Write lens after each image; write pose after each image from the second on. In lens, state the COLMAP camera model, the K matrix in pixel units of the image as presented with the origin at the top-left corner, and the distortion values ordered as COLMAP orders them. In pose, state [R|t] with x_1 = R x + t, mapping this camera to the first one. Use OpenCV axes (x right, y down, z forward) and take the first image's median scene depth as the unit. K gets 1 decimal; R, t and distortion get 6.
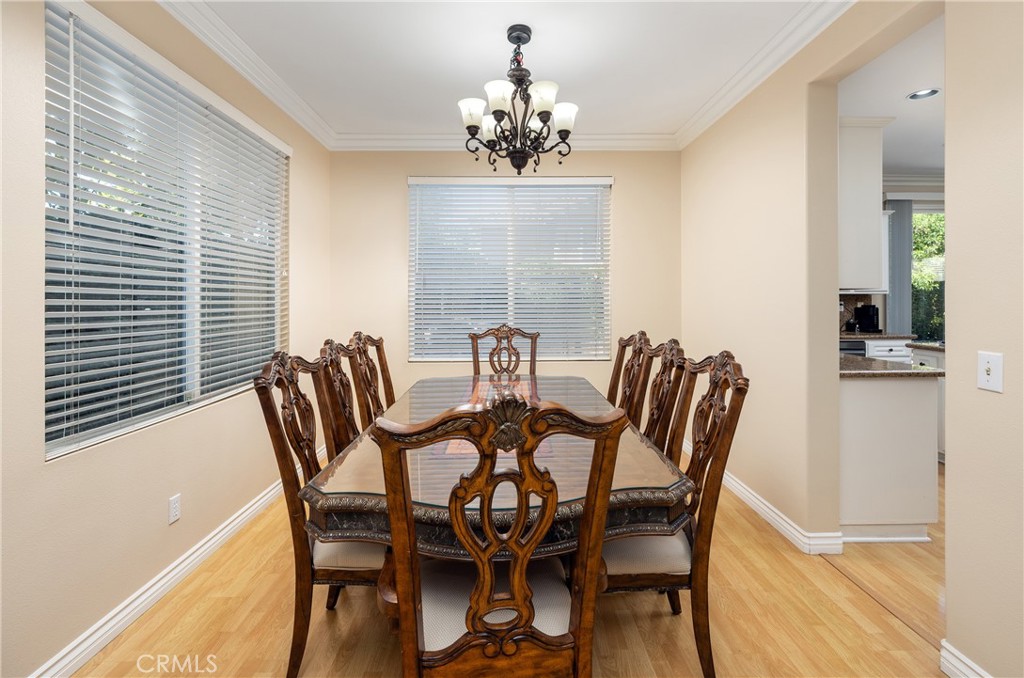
lens RADIAL K [[483.5, 0, 517.1], [0, 483.5, 299.8], [0, 0, 1]] dist [-0.013882, -0.000846]
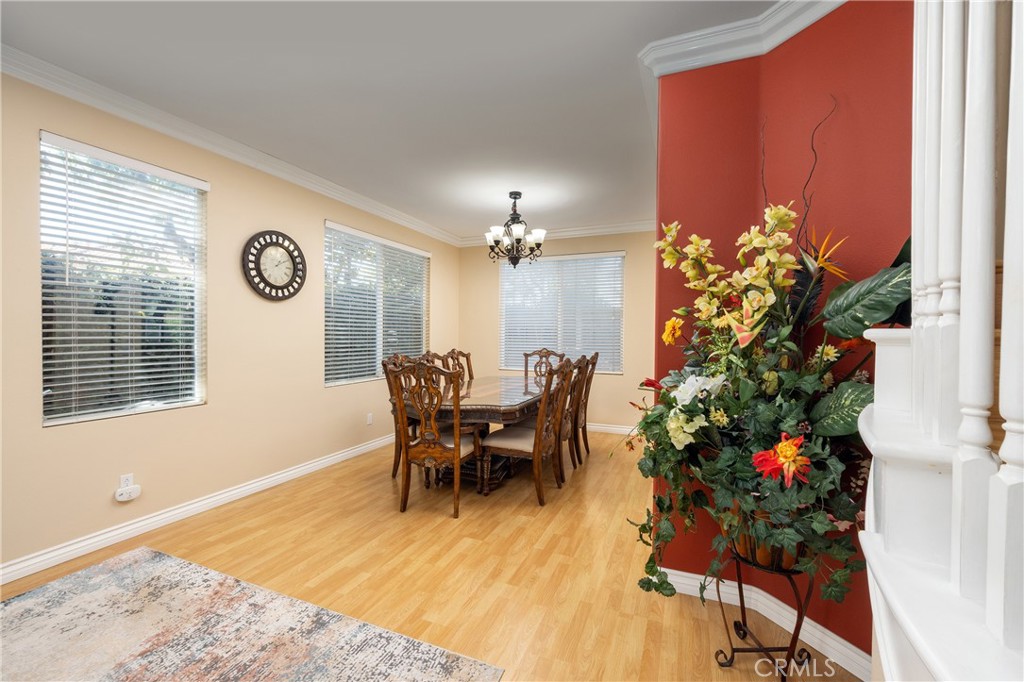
lens RADIAL K [[434.1, 0, 511.0], [0, 434.1, 338.3], [0, 0, 1]] dist [0.001323, 0.000023]
pose [[0.912771, 0.014554, -0.408211, 0.664988], [-0.010135, 0.999864, 0.012985, -0.002048], [0.408345, -0.007715, 0.912795, -0.561114]]
